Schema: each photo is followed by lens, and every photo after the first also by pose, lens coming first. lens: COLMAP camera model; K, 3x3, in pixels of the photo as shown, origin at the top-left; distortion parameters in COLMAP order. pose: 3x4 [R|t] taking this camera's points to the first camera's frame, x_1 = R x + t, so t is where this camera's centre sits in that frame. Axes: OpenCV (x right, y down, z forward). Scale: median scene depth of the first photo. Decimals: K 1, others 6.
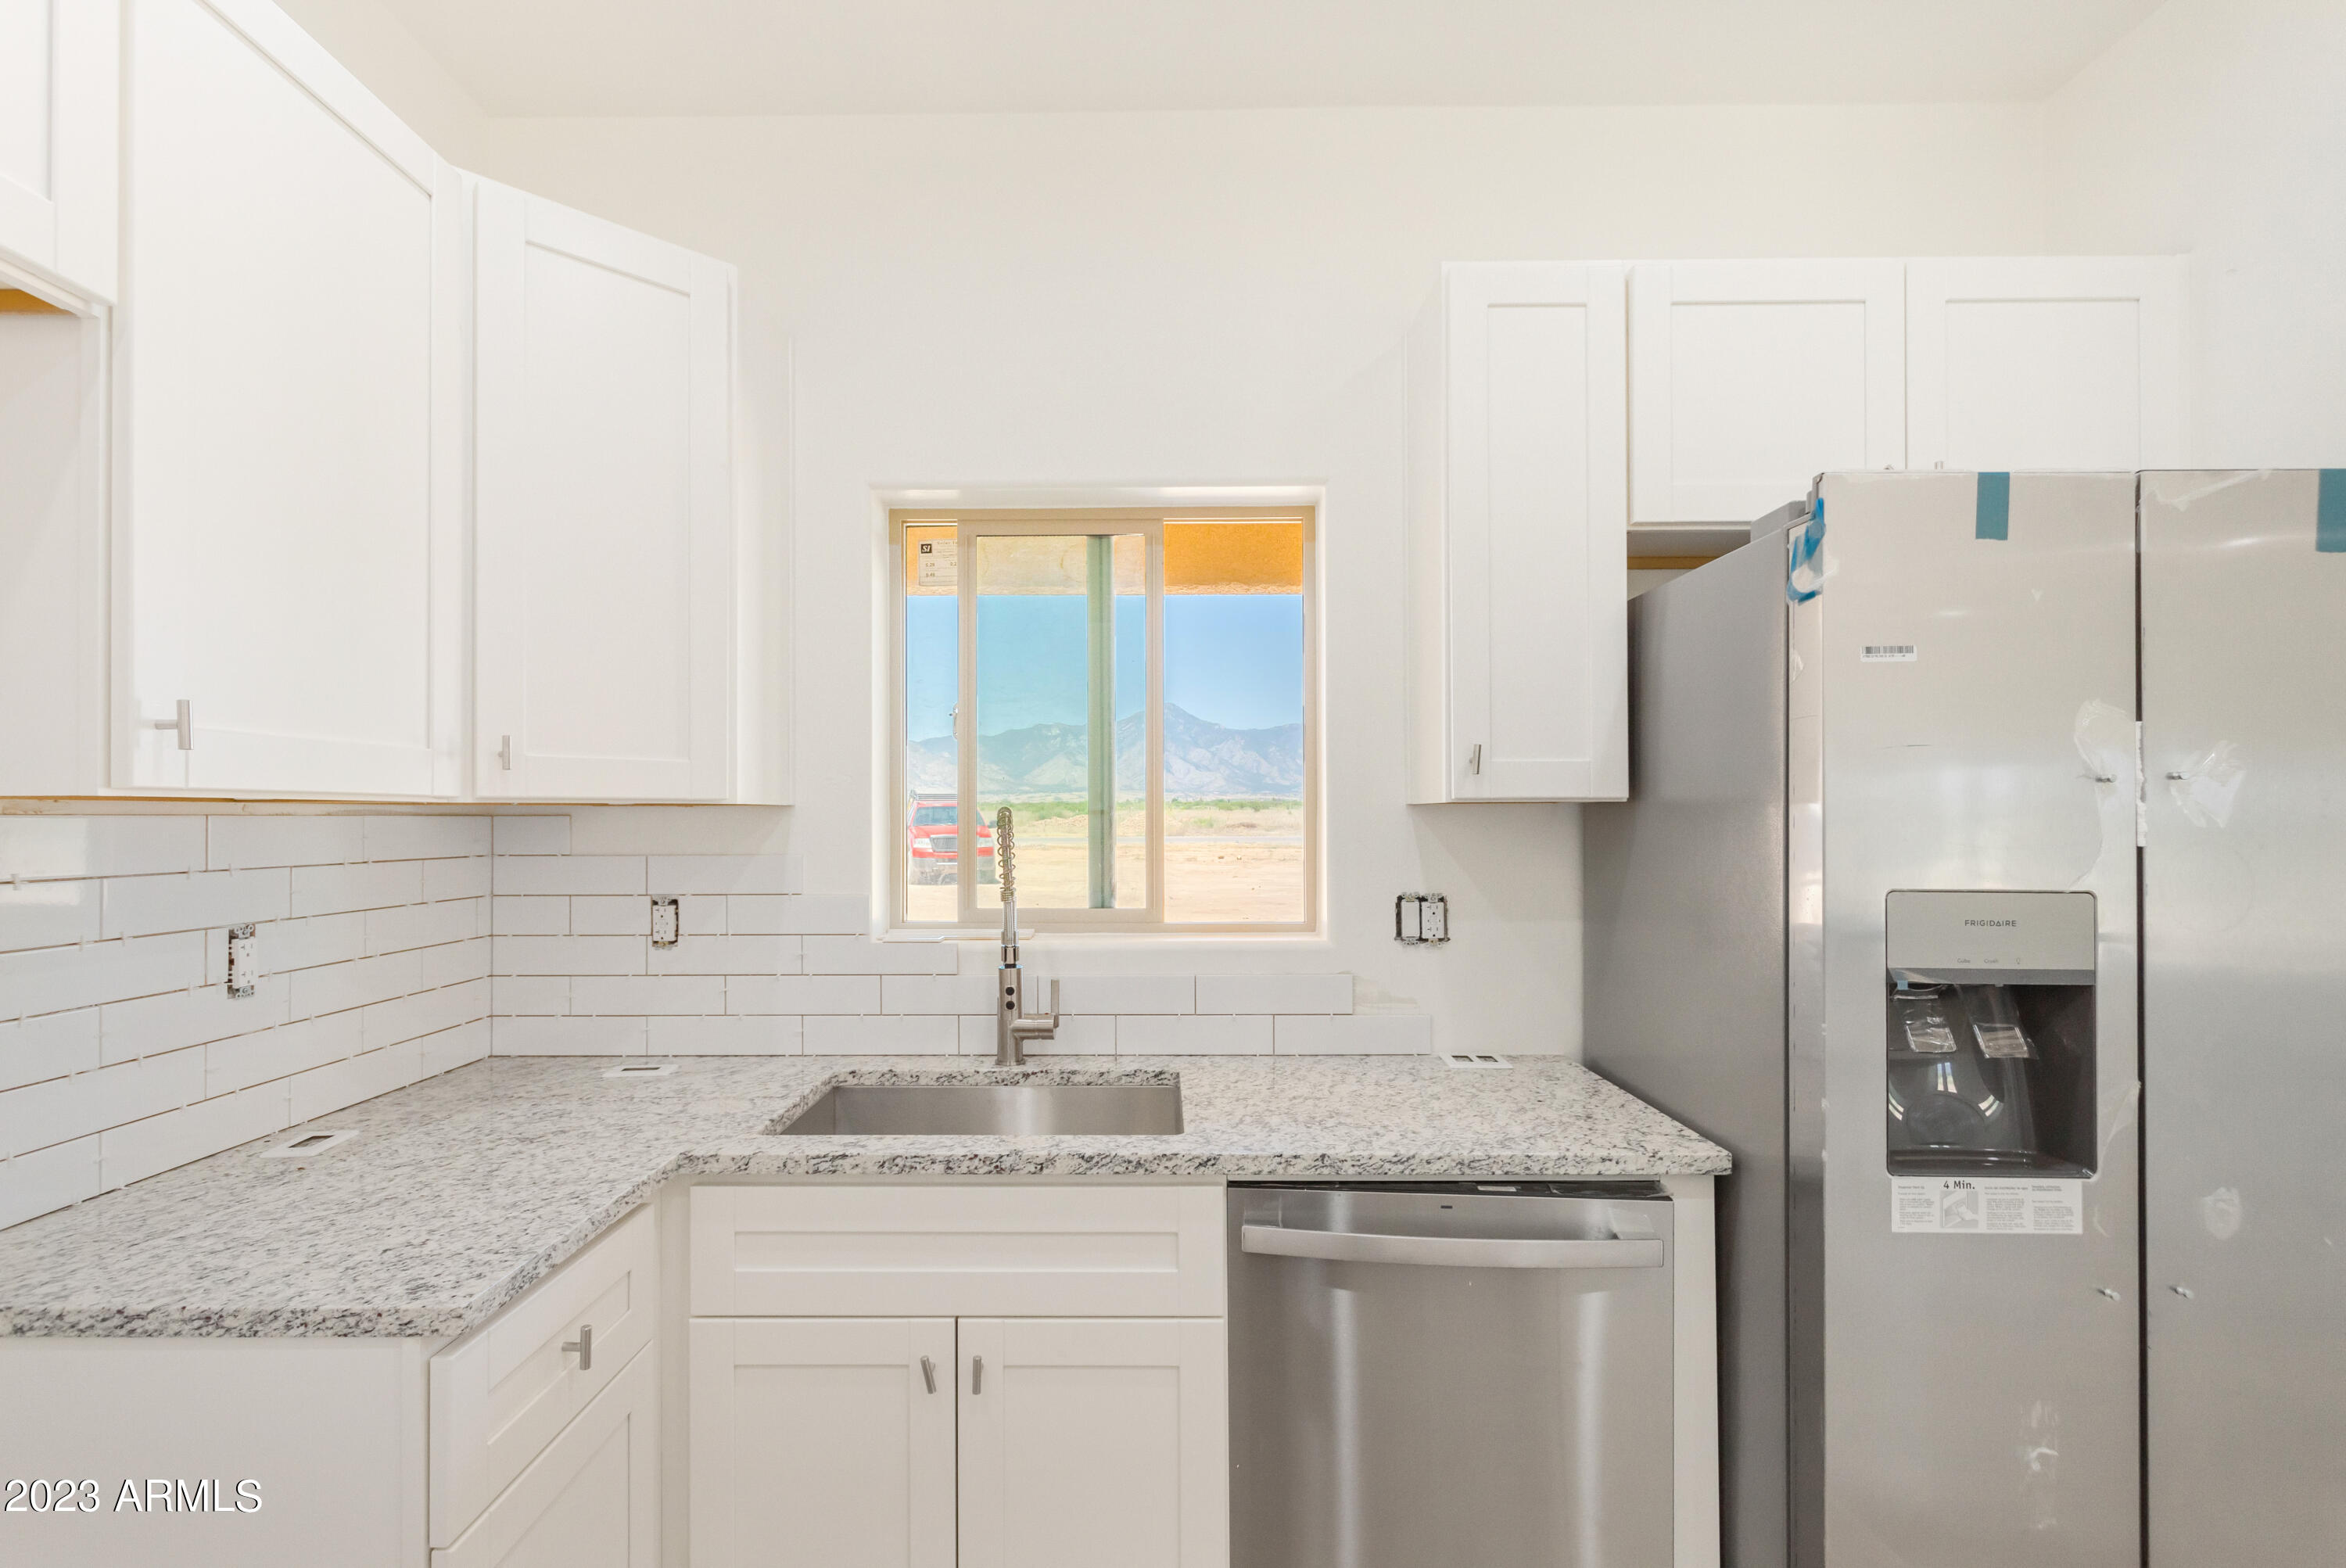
lens RADIAL K [[1139.9, 0, 1170.3], [0, 1139.9, 809.2], [0, 0, 1]] dist [0.001604, 0.002010]
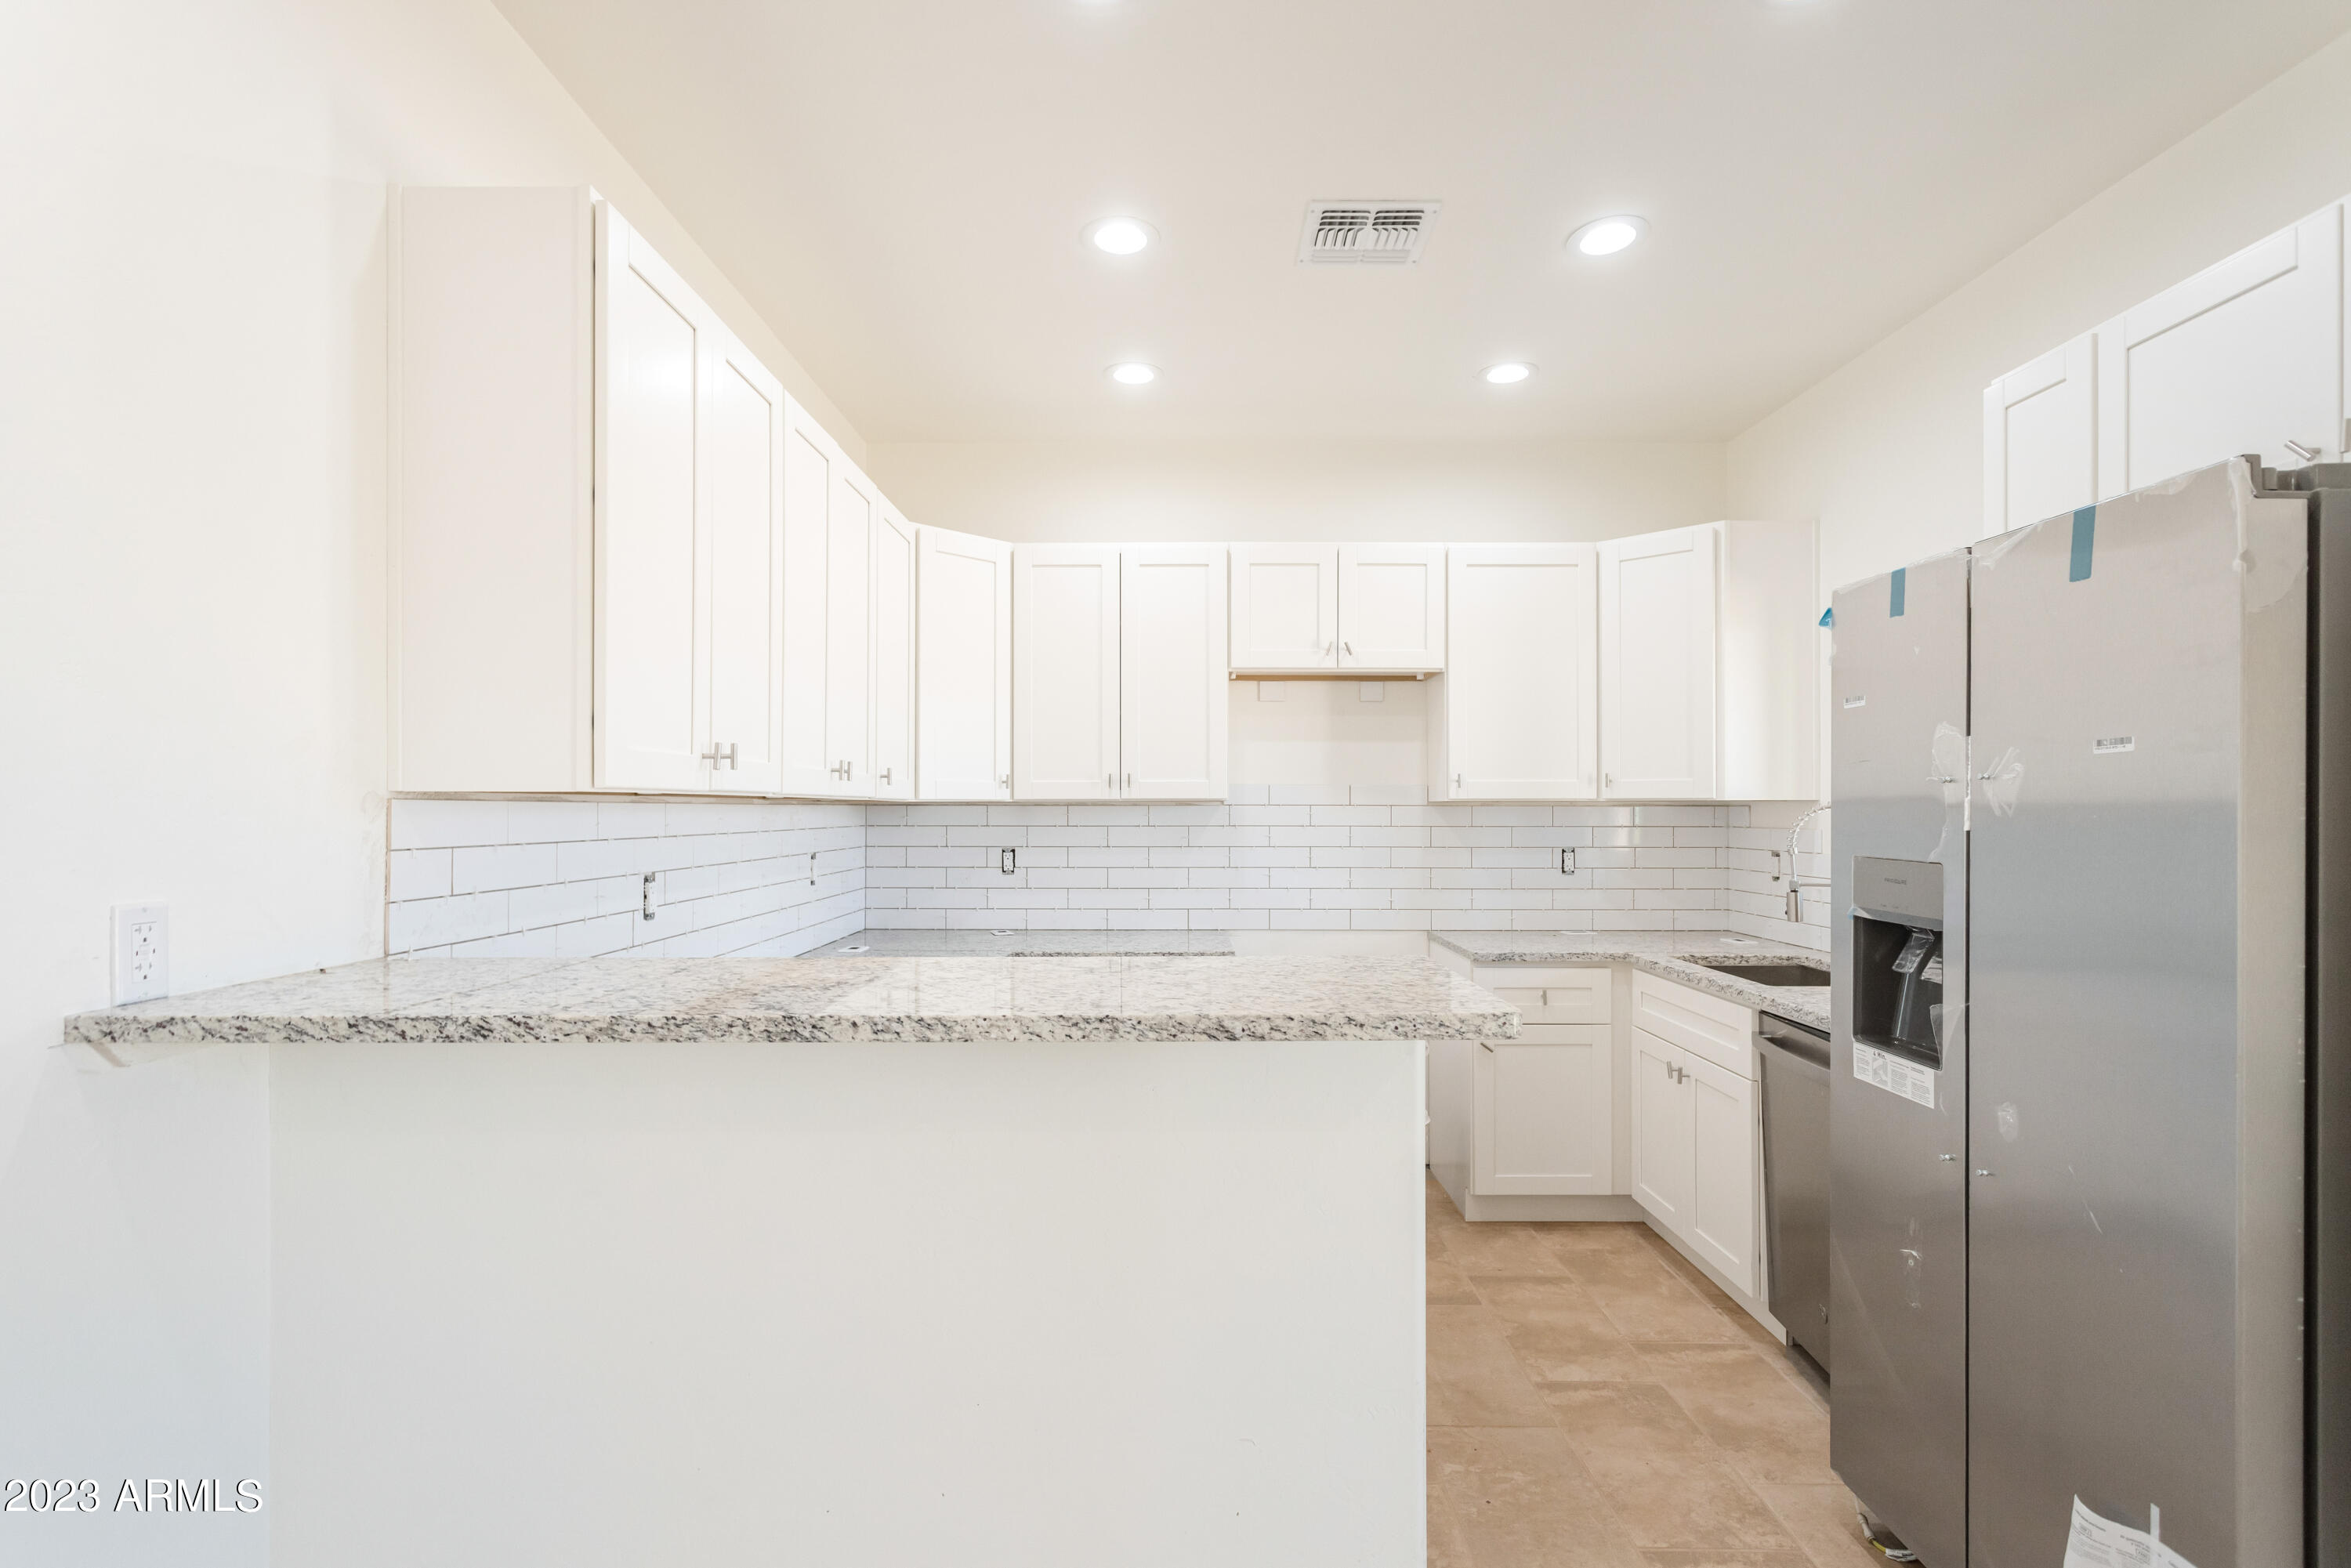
lens RADIAL K [[1142.3, 0, 1168.9], [0, 1142.3, 798.7], [0, 0, 1]] dist [0.001604, 0.002010]
pose [[0.005801, -0.006492, -0.999962, 2.174910], [0.004962, 0.999967, -0.006463, -0.000079], [0.999971, -0.004924, 0.005833, 0.067166]]
